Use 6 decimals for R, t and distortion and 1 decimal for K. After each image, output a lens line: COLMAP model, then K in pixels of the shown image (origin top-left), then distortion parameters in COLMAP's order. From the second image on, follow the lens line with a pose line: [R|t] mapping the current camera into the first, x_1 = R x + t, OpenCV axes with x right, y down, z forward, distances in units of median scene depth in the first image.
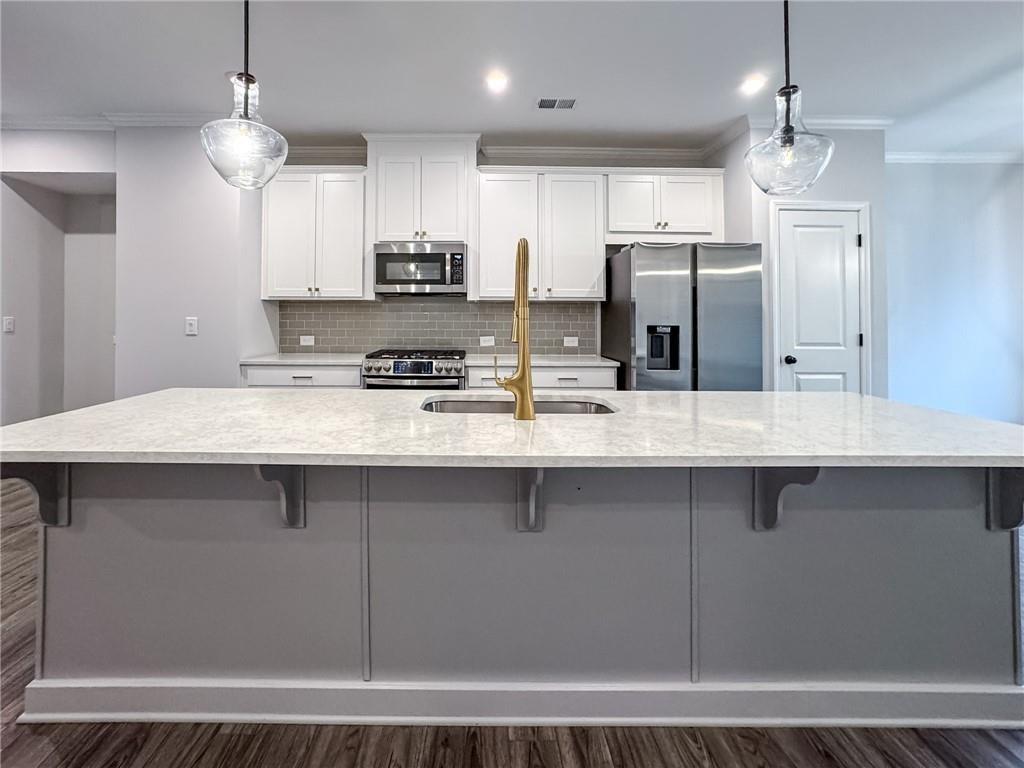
lens RADIAL K [[444.8, 0, 478.5], [0, 444.8, 308.7], [0, 0, 1]] dist [-0.032090, 0.000153]
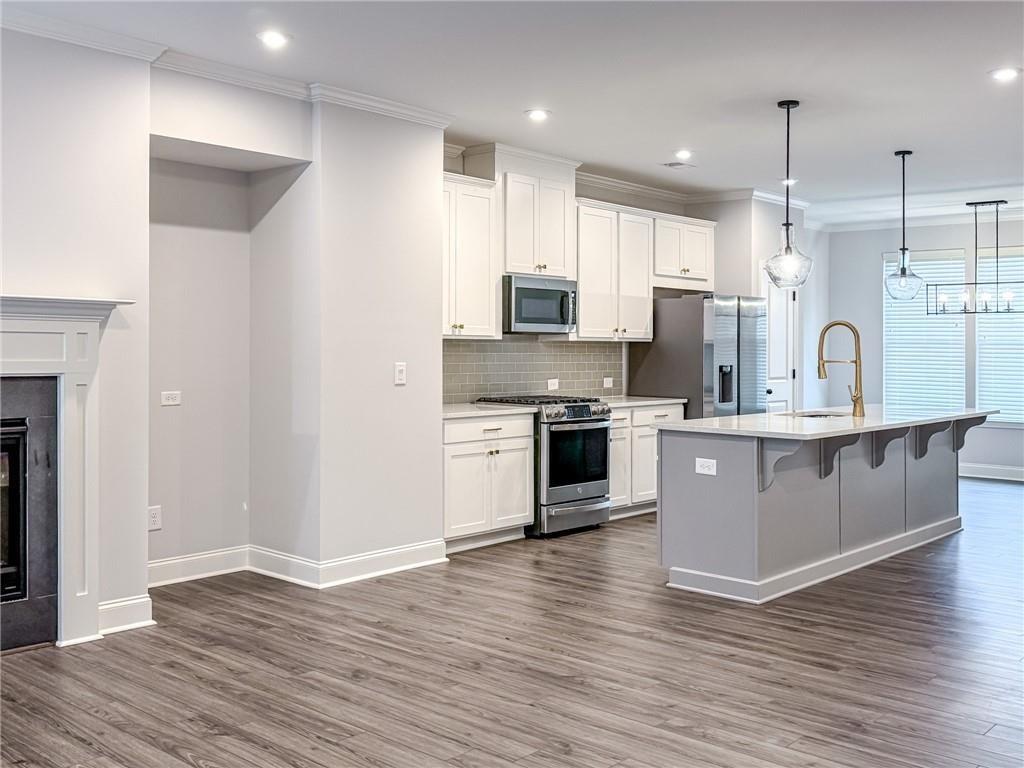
lens RADIAL K [[1028.3, 0, 512.0], [0, 1028.3, 384.0], [0, 0, 1]] dist [0.042487, -0.032902]
pose [[0.661029, -0.026131, 0.749905, -1.740891], [-0.020091, 0.998419, 0.052500, -0.039264], [-0.750091, -0.049770, 0.659459, -0.349137]]
